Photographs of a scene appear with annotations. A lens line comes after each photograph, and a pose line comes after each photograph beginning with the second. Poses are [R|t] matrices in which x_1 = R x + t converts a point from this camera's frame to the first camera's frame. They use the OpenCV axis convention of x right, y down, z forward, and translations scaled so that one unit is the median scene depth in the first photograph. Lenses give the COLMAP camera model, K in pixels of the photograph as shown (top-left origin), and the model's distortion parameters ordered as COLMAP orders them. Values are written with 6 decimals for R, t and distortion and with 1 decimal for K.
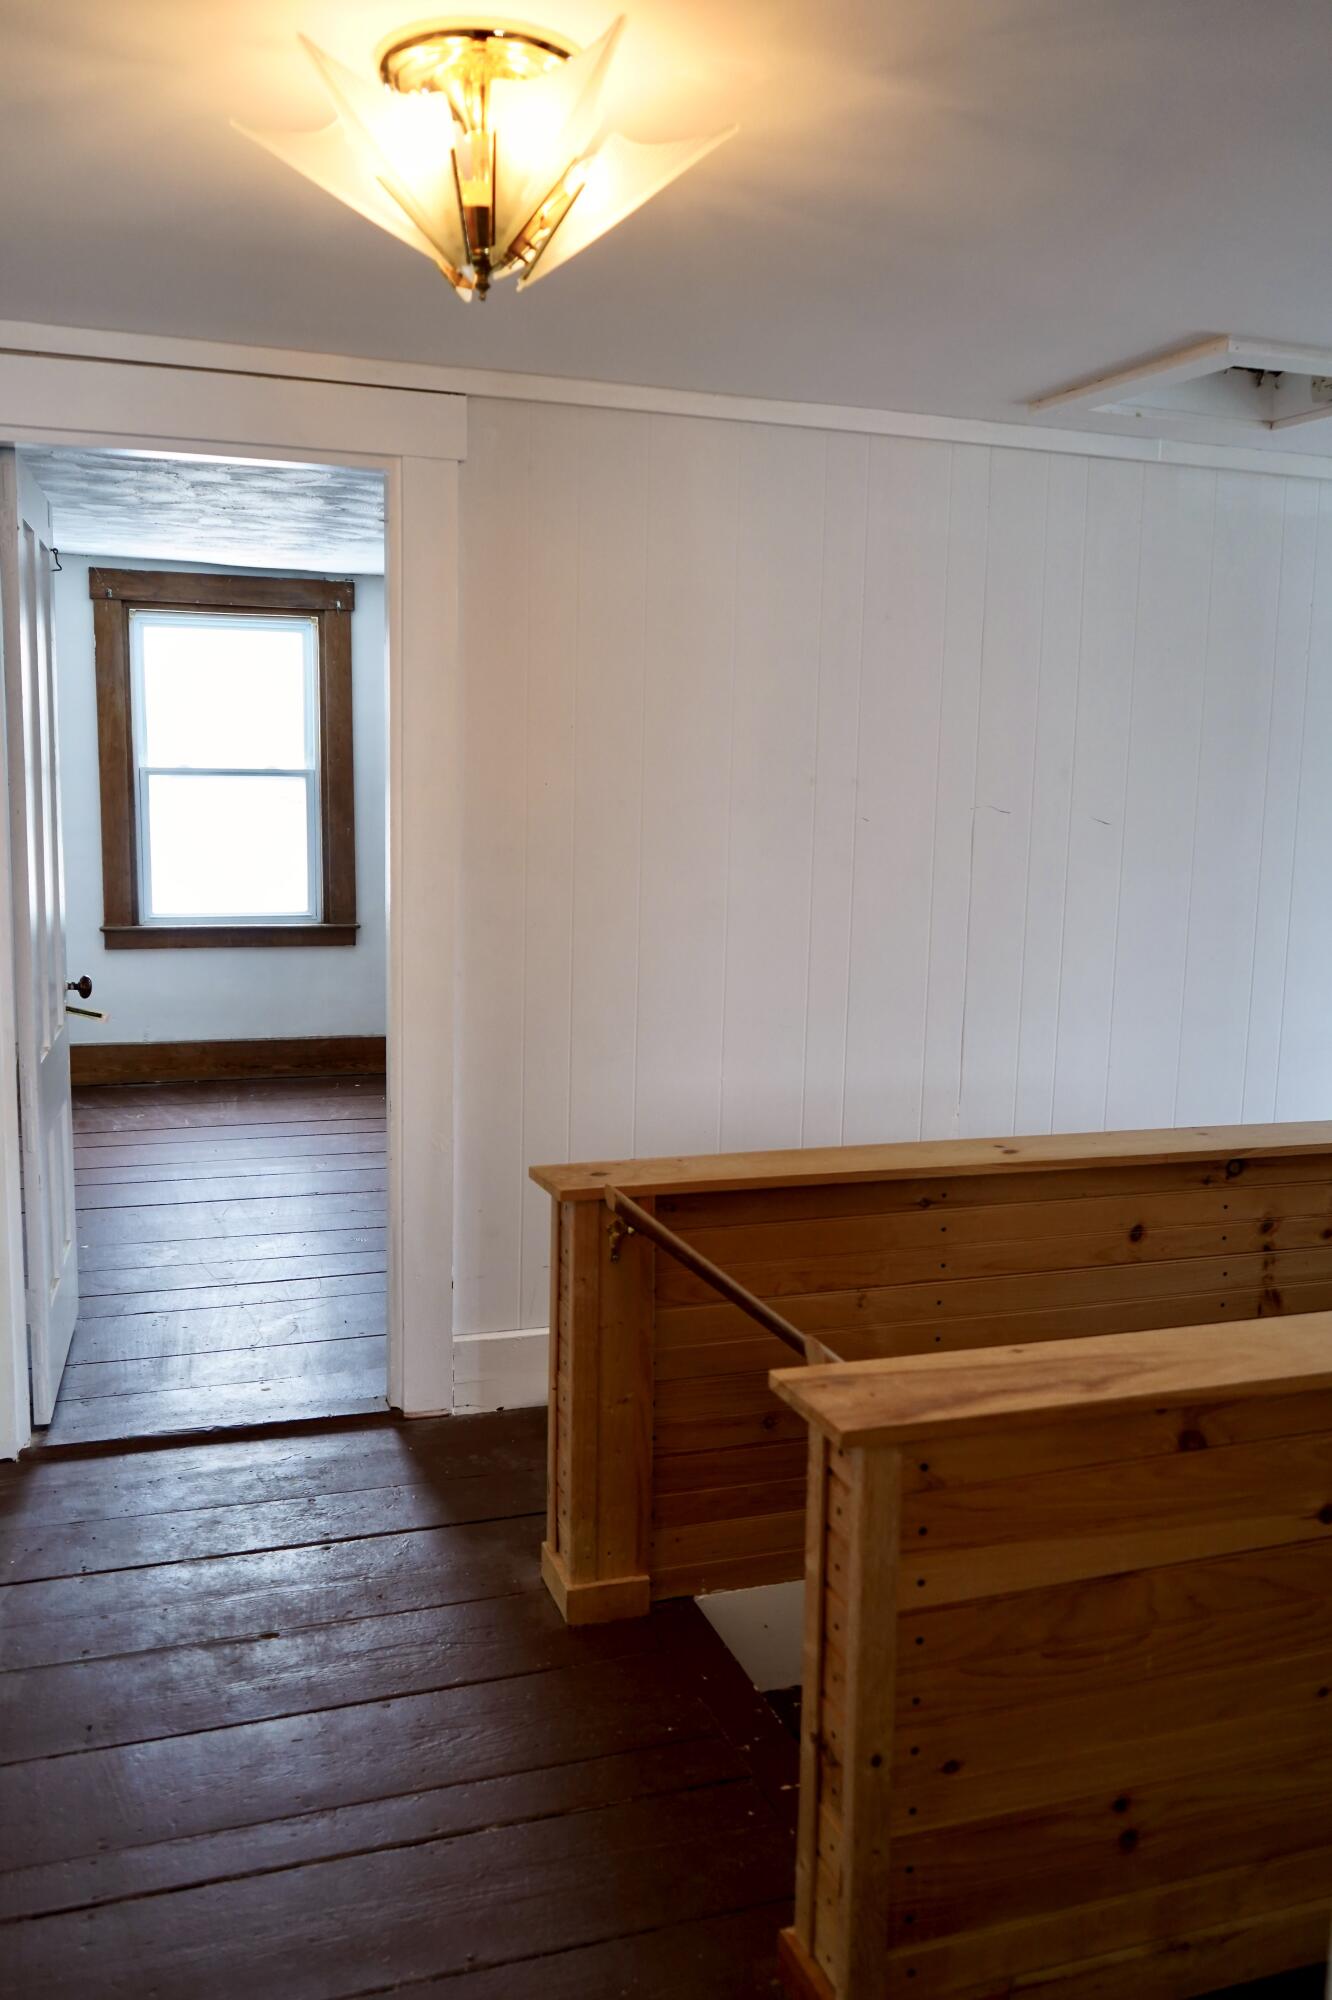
lens RADIAL K [[1622.2, 0, 659.2], [0, 1622.2, 1000.3], [0, 0, 1]] dist [0.004735, -0.000578]
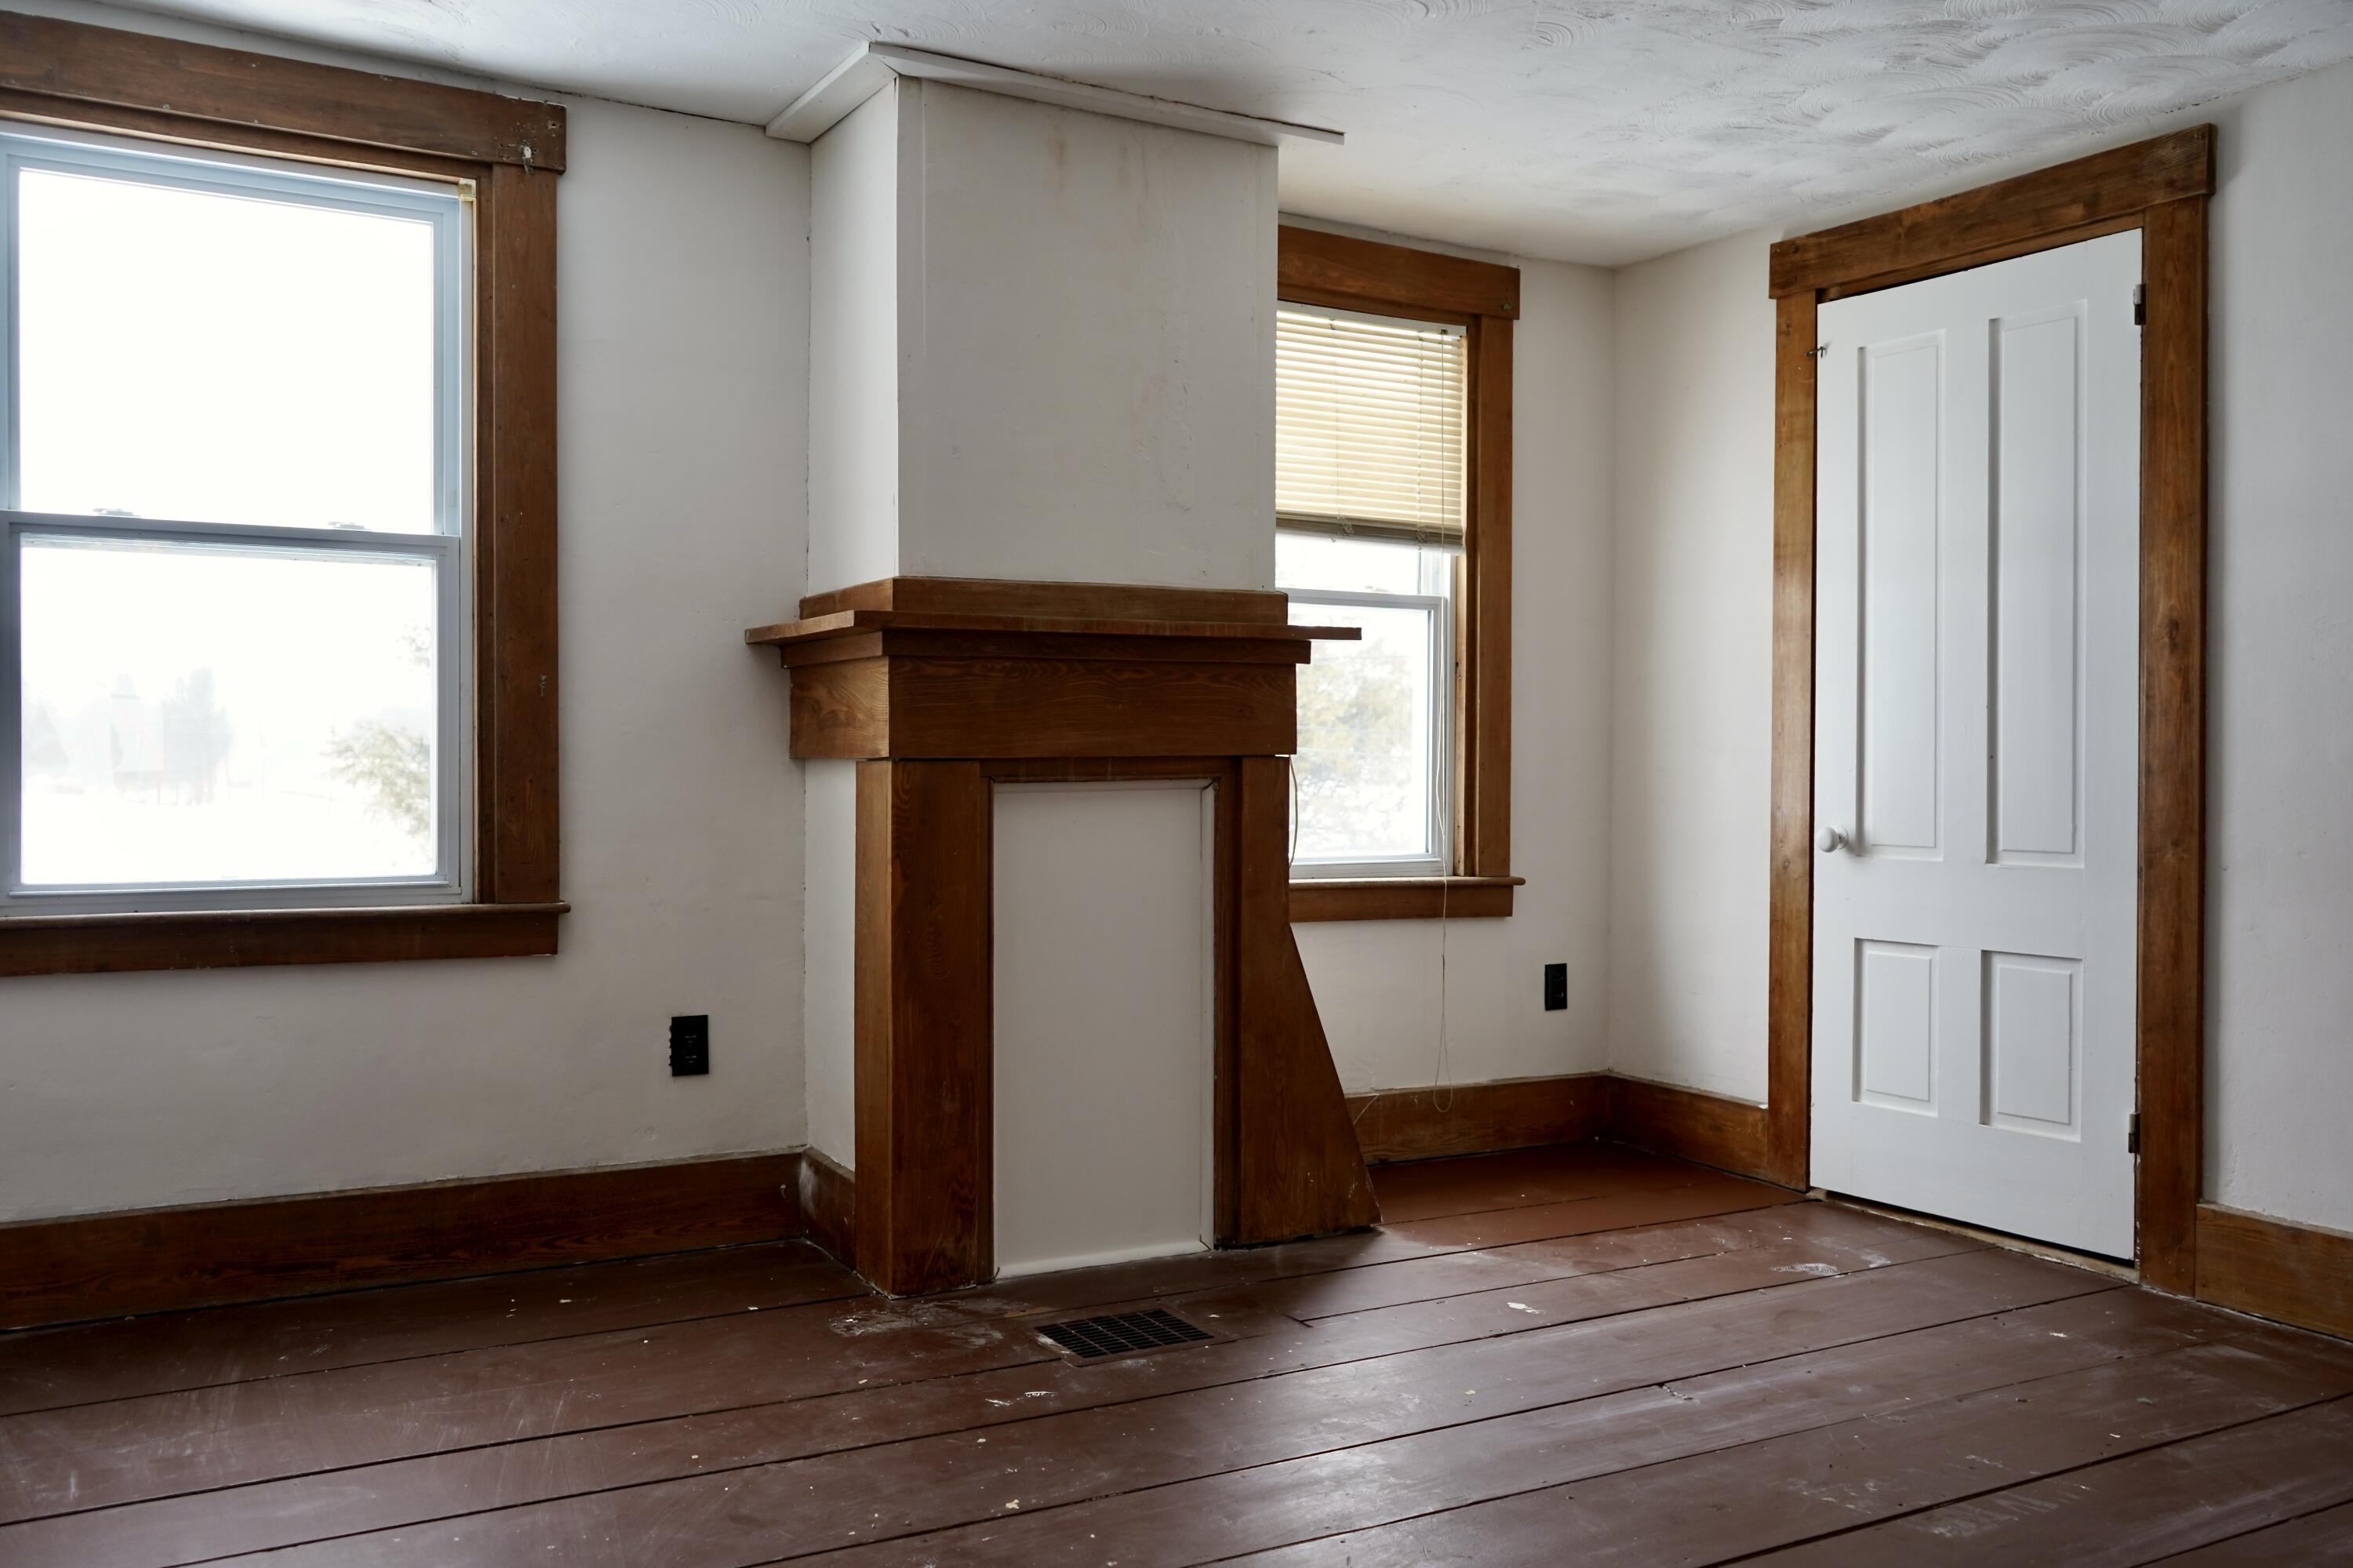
lens RADIAL K [[1908.6, 0, 1195.1], [0, 1908.6, 785.7], [0, 0, 1]] dist [0.004735, -0.000578]
pose [[0.979936, -0.009916, 0.199065, -0.124058], [0.034027, 0.992422, -0.118067, -0.013120], [-0.196386, 0.122472, 0.972848, 0.484922]]
